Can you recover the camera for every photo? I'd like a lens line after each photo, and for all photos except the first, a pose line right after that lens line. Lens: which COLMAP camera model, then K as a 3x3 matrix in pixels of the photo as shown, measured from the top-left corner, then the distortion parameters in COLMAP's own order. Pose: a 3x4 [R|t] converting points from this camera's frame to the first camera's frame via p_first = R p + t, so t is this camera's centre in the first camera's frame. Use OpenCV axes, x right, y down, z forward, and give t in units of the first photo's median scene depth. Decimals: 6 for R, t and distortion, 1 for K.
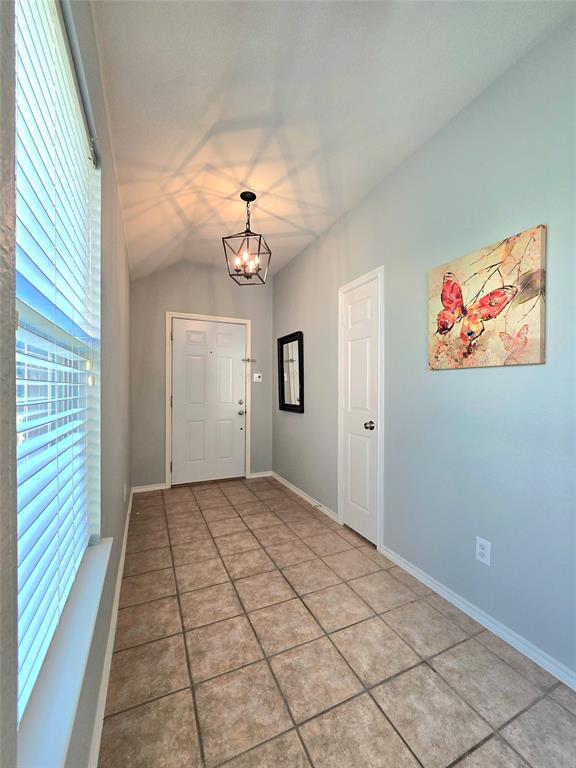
lens RADIAL K [[316.4, 0, 302.4], [0, 316.4, 384.6], [0, 0, 1]] dist [0.000258, 0.000022]
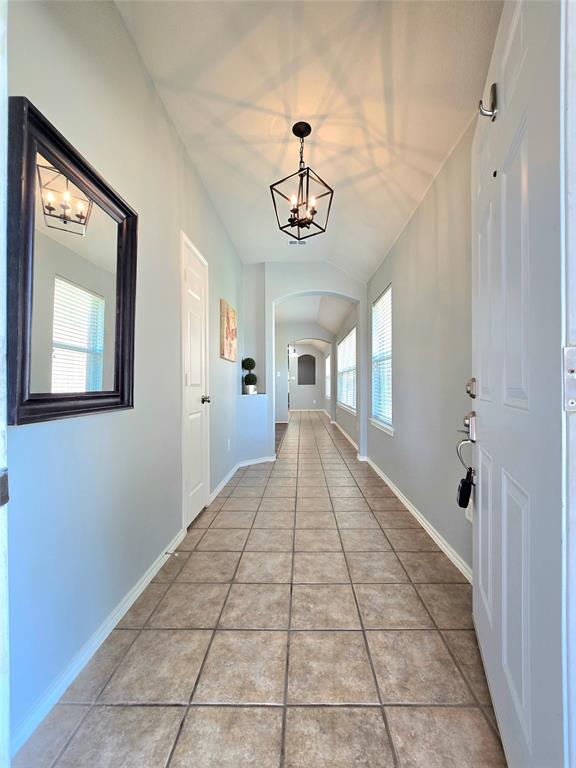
lens RADIAL K [[316.4, 0, 302.4], [0, 316.4, 384.6], [0, 0, 1]] dist [0.000258, 0.000022]
pose [[-0.897151, 0.005519, 0.441690, -0.537916], [0.000590, 0.999936, -0.011297, 0.086107], [-0.441724, -0.009875, -0.897096, 1.743146]]
